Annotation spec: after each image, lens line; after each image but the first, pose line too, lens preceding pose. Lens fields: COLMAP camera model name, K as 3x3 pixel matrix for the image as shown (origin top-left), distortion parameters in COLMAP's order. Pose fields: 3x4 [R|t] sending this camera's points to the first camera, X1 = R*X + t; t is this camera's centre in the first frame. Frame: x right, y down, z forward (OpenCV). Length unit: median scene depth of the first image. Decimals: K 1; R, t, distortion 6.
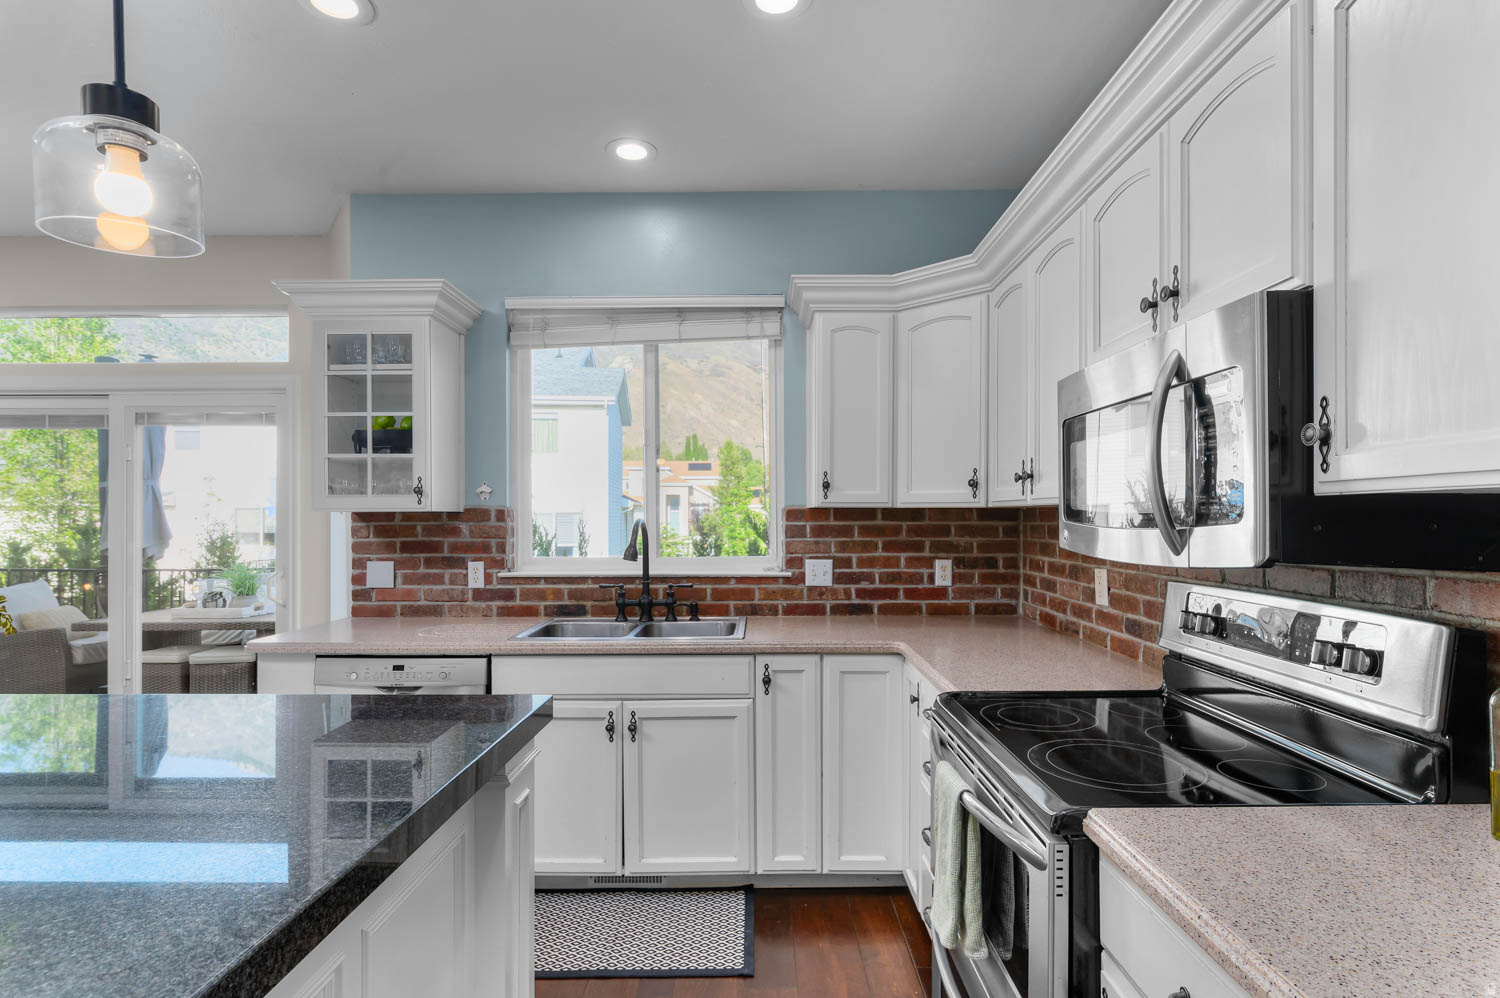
lens RADIAL K [[763.4, 0, 758.5], [0, 763.4, 517.5], [0, 0, 1]] dist [0.003747, -0.000143]
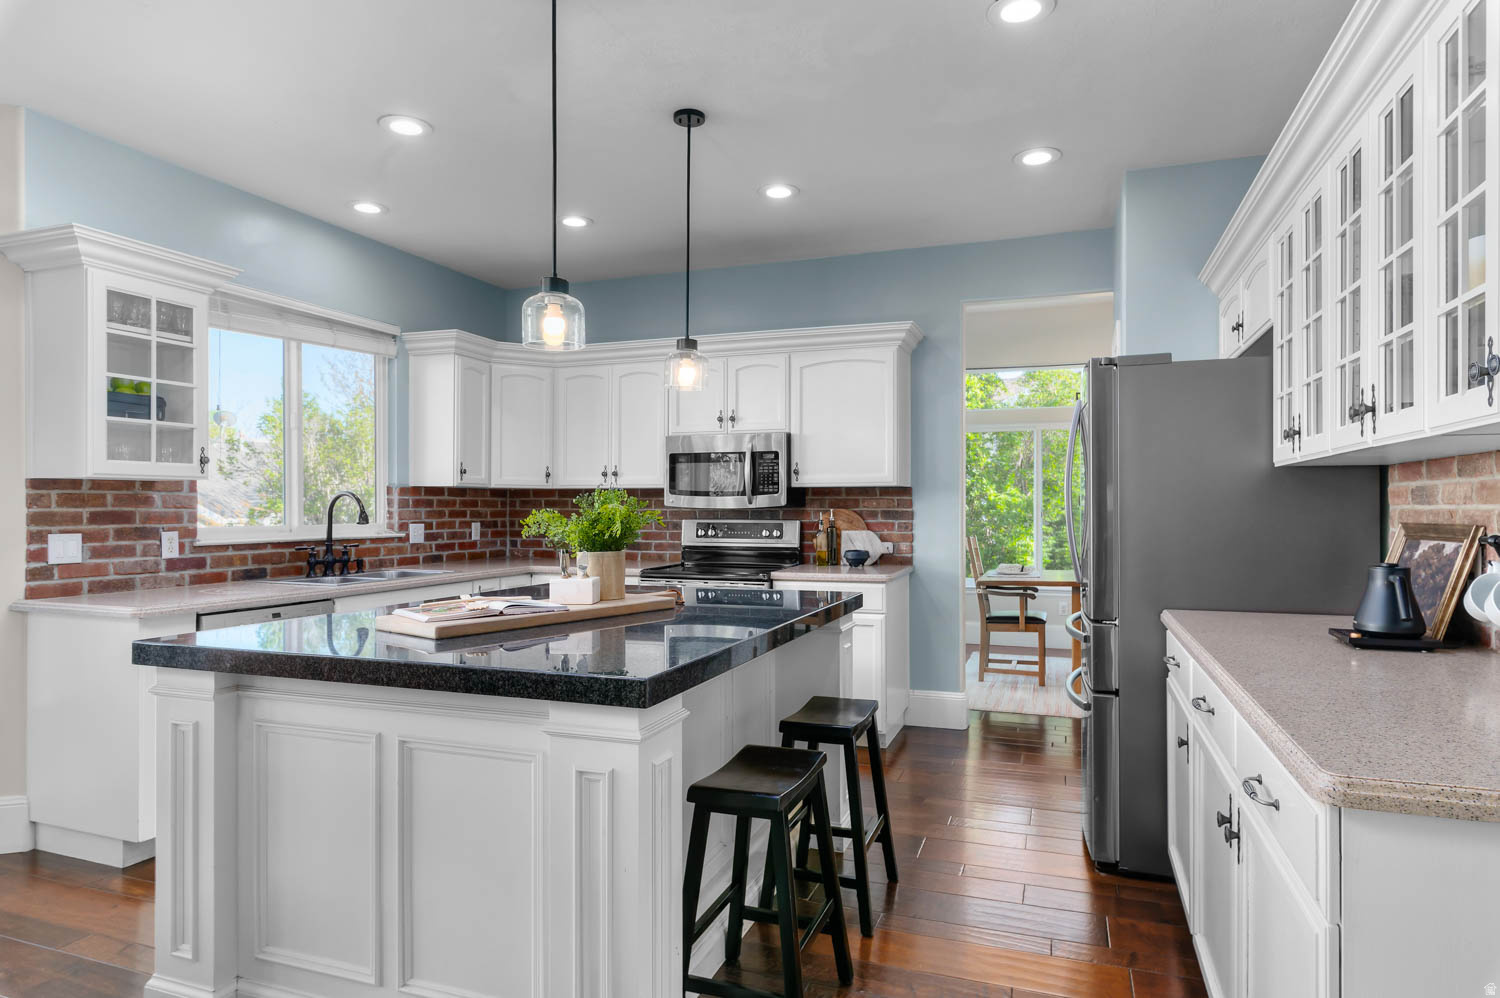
lens RADIAL K [[857.0, 0, 759.8], [0, 857.0, 508.1], [0, 0, 1]] dist [-0.003753, -0.000674]
pose [[0.338271, 0.000941, 0.941048, -1.162349], [-0.000078, 1.000000, -0.000972, 0.027954], [-0.941049, 0.000256, 0.338271, -0.103481]]
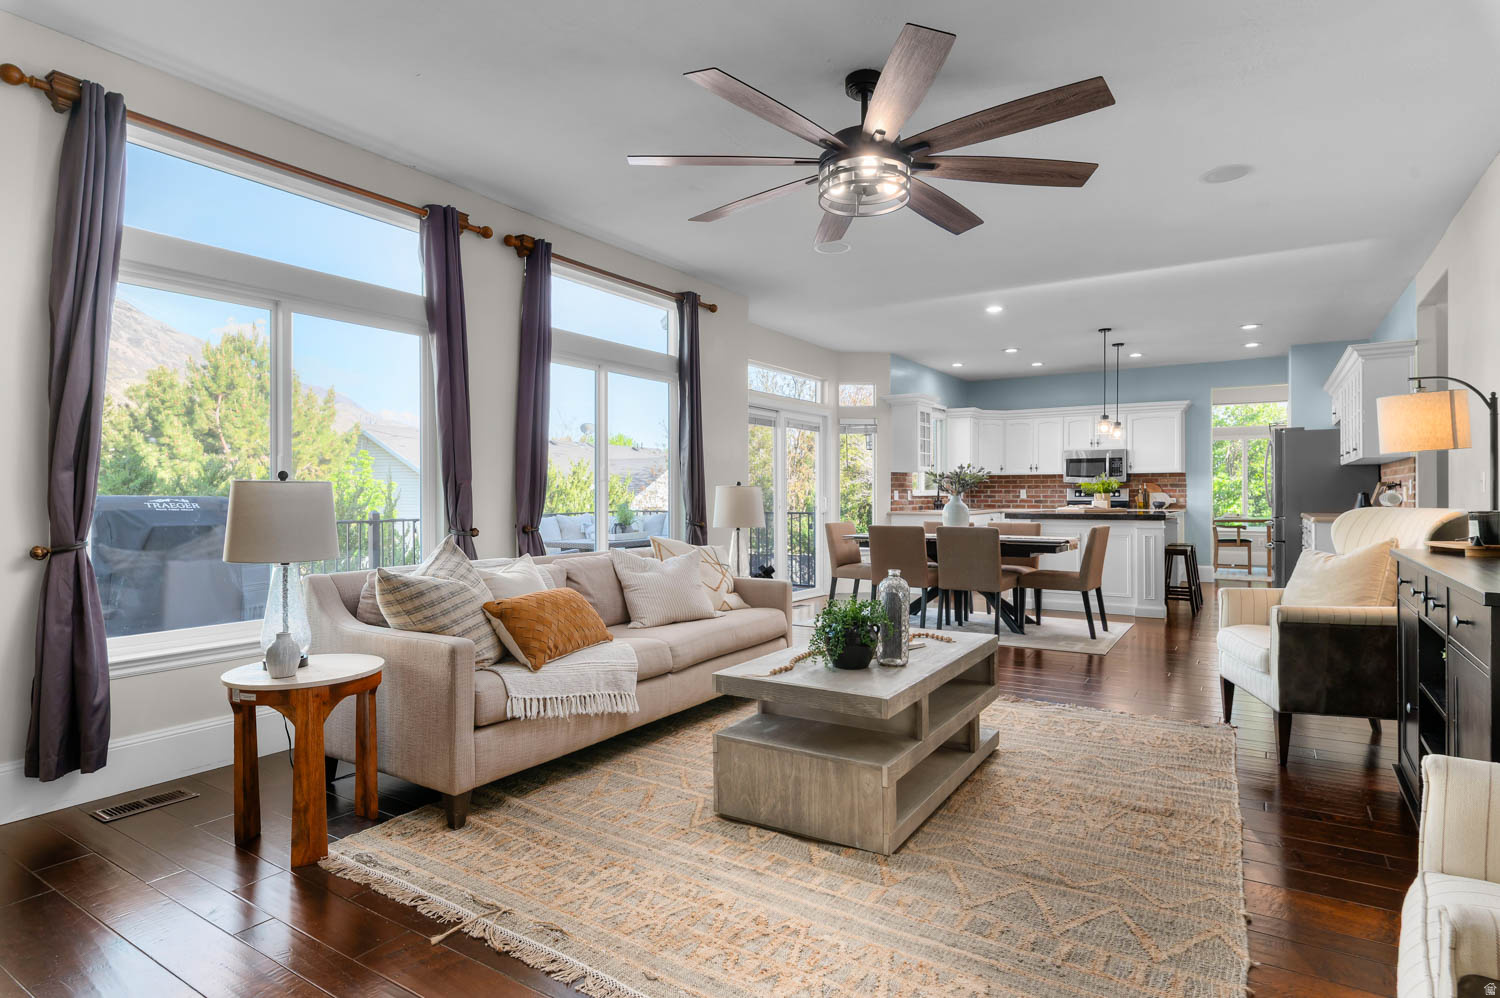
lens RADIAL K [[803.4, 0, 750.0], [0, 803.4, 499.0], [0, 0, 1]] dist [0.001368, -0.000620]
pose [[0.538401, -0.004031, 0.842679, -3.178701], [0.002082, 0.999992, 0.003453, 0.076324], [-0.842686, -0.000105, 0.538405, -0.098870]]
